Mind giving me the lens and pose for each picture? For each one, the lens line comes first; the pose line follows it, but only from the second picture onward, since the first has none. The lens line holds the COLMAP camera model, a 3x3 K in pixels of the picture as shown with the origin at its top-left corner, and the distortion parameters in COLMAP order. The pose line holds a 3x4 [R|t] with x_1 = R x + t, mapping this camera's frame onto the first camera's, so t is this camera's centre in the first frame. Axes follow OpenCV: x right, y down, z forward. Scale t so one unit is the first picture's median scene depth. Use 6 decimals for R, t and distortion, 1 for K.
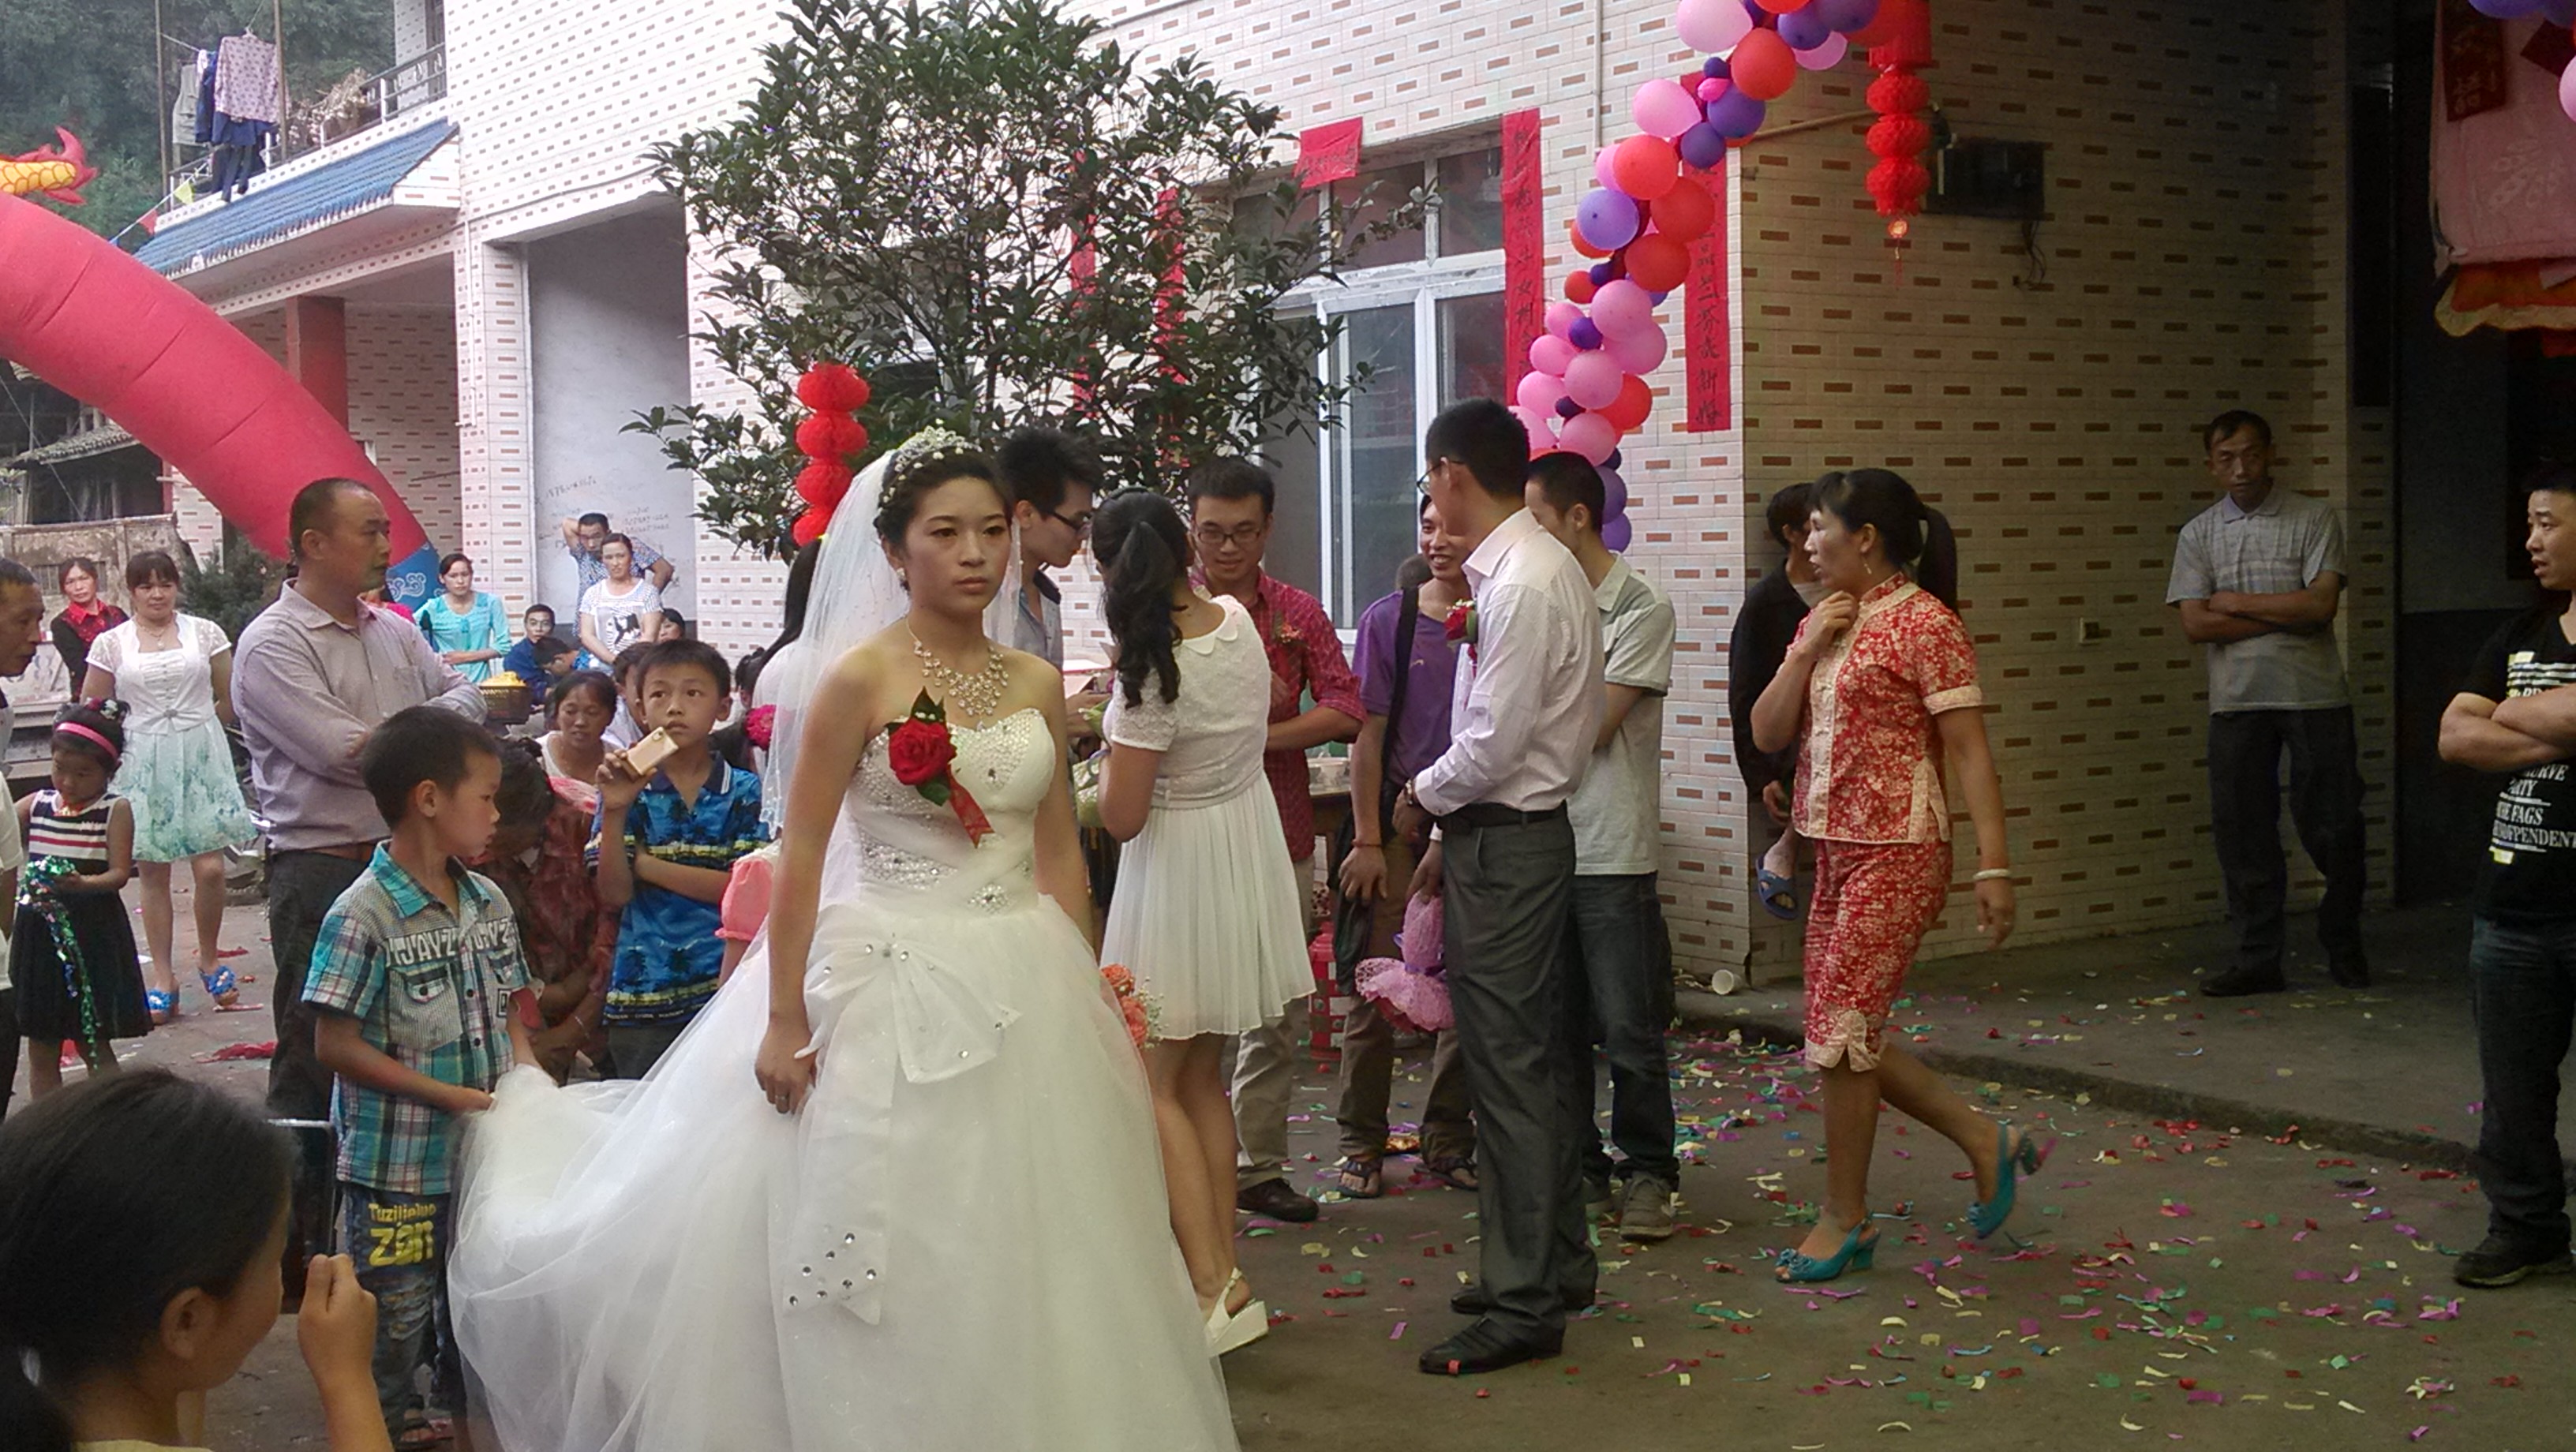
lens RADIAL K [[2959.2, 0, 1266.7], [0, 2959.2, 654.3], [0, 0, 1]] dist [0.070692, 0.000000]
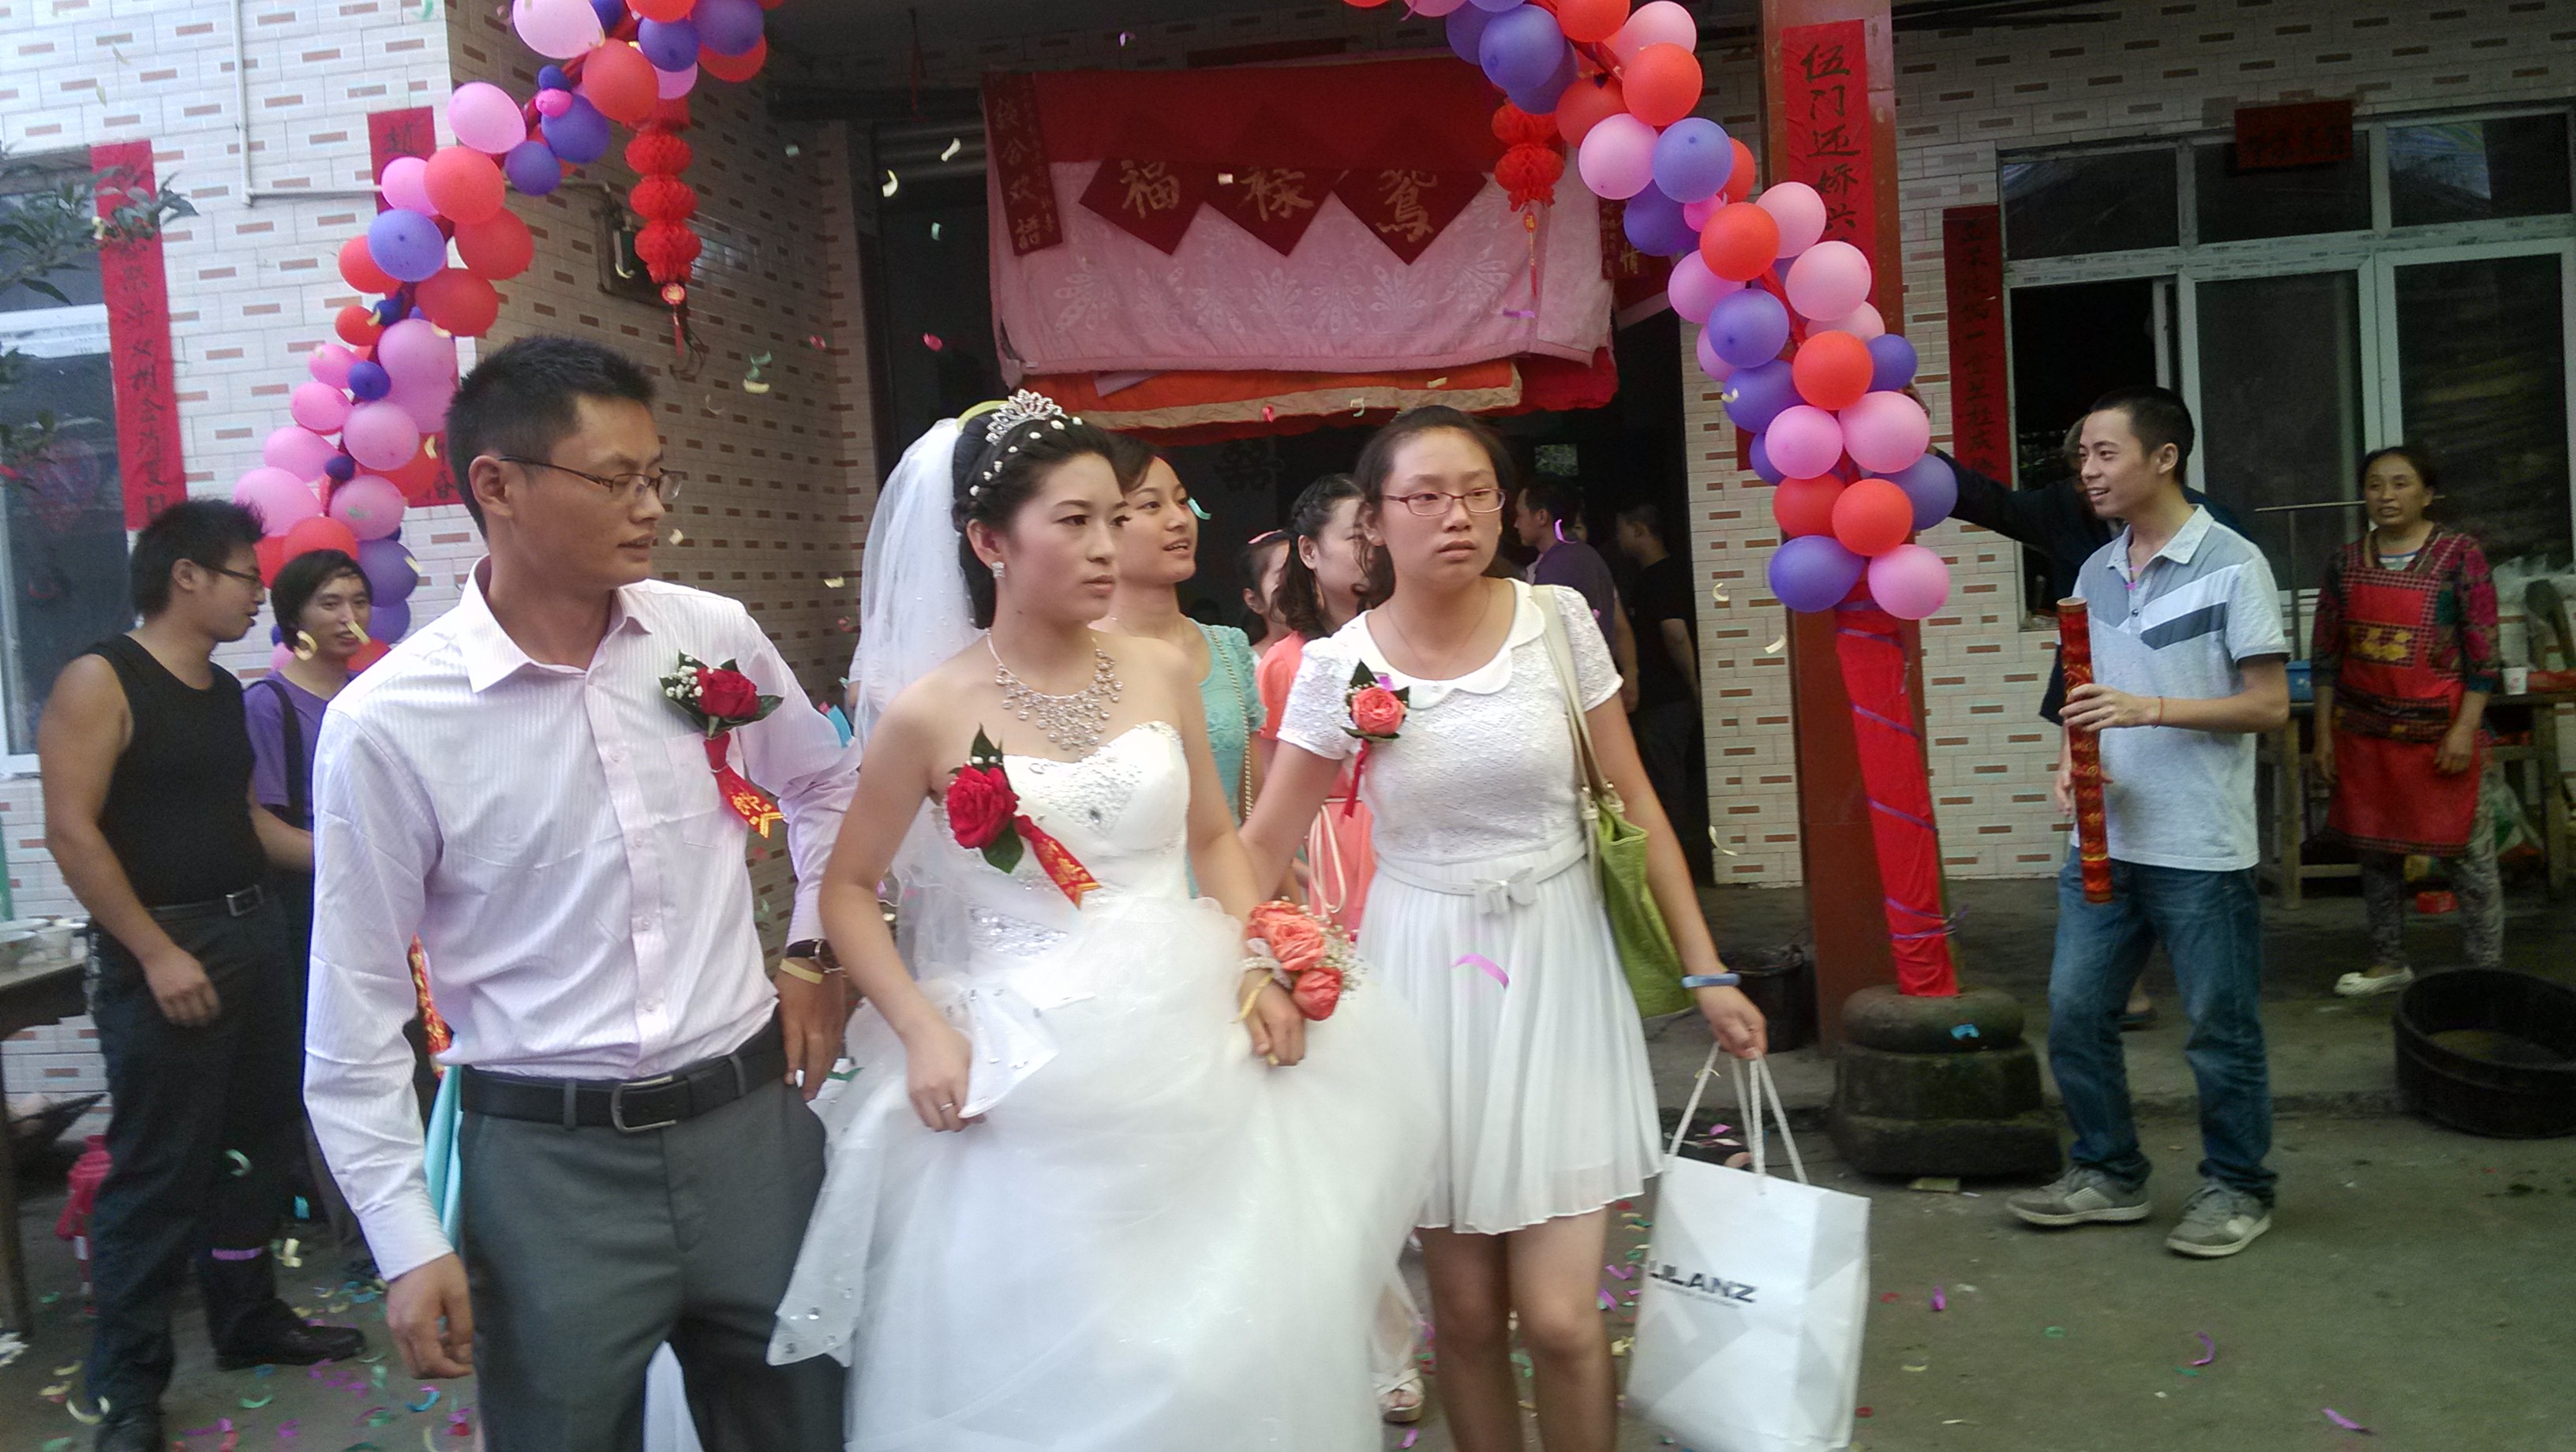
lens RADIAL K [[1993.3, 0, 1271.2], [0, 1993.3, 688.5], [0, 0, 1]] dist [0.086814, -0.135763]
pose [[0.681676, -0.061731, 0.729045, -0.132981], [0.075988, 0.997019, 0.013370, -0.006968], [-0.727697, 0.046284, 0.684335, 0.382418]]
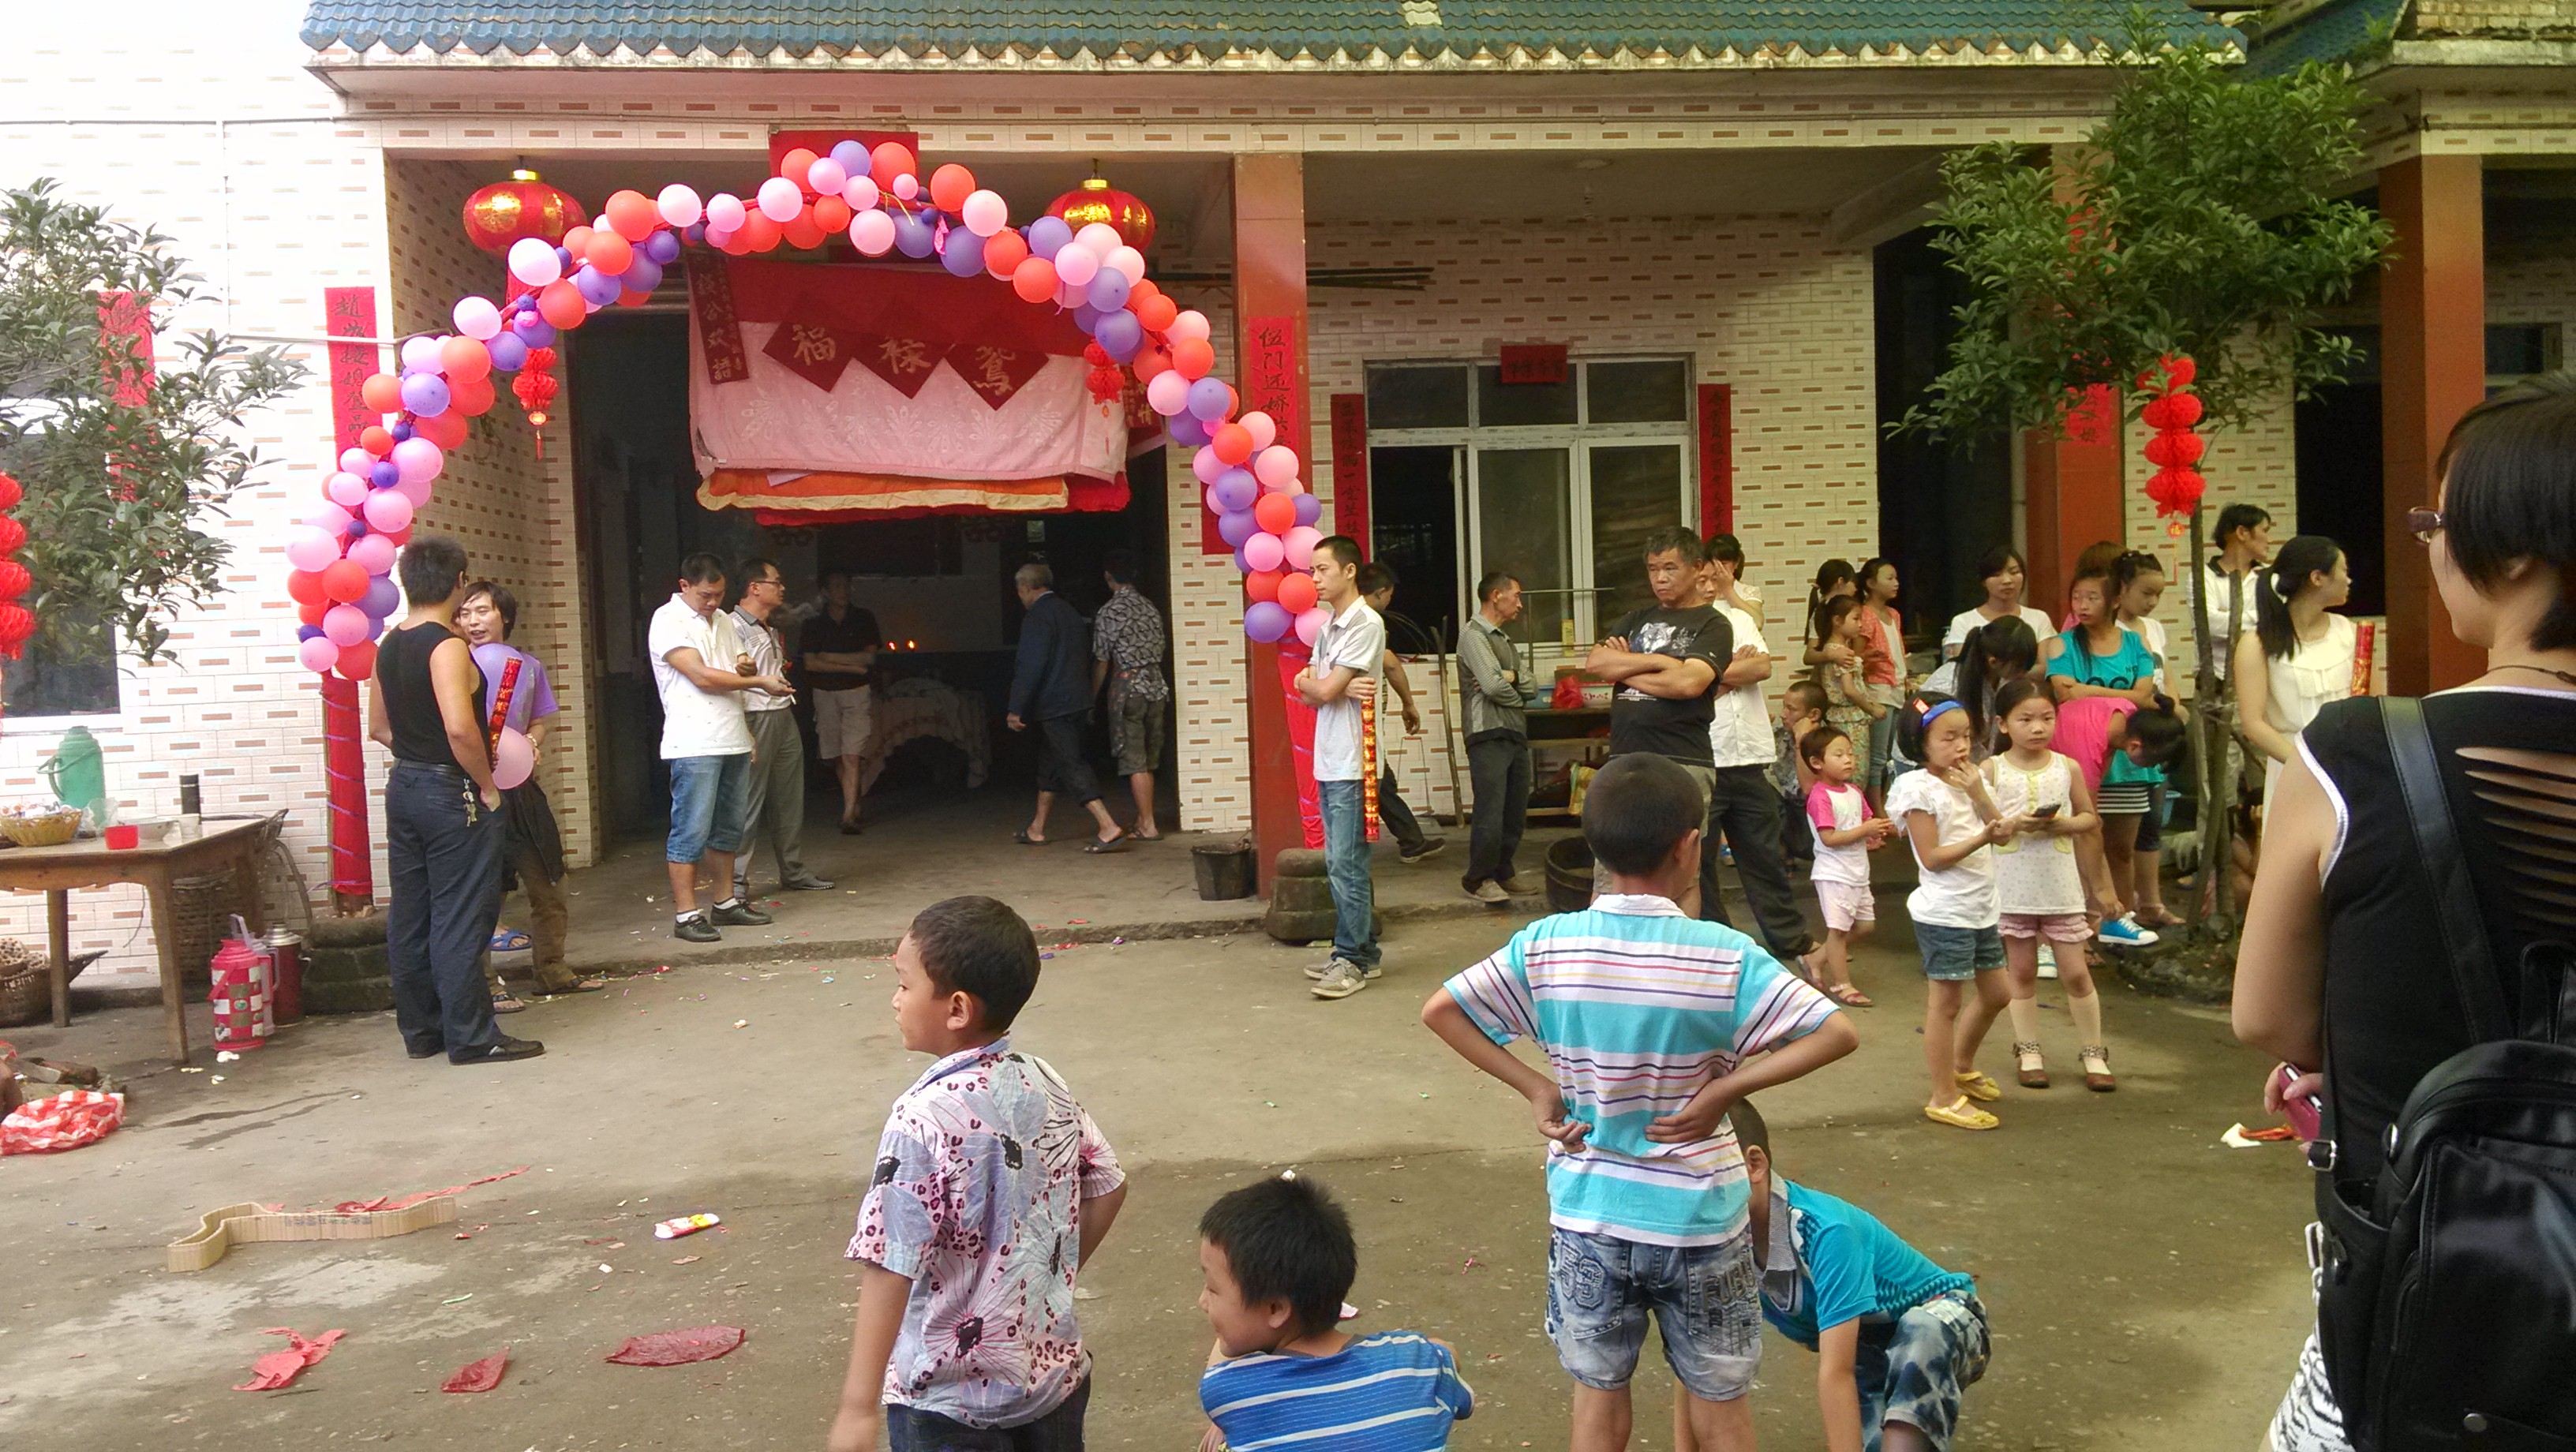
lens RADIAL K [[1993.3, 0, 1266.4], [0, 1993.3, 689.8], [0, 0, 1]] dist [0.086814, -0.135763]
pose [[0.440775, -0.034382, 0.896959, -0.497855], [0.058630, 0.998235, 0.009453, 0.003573], [-0.895701, 0.048422, 0.442013, 0.220935]]
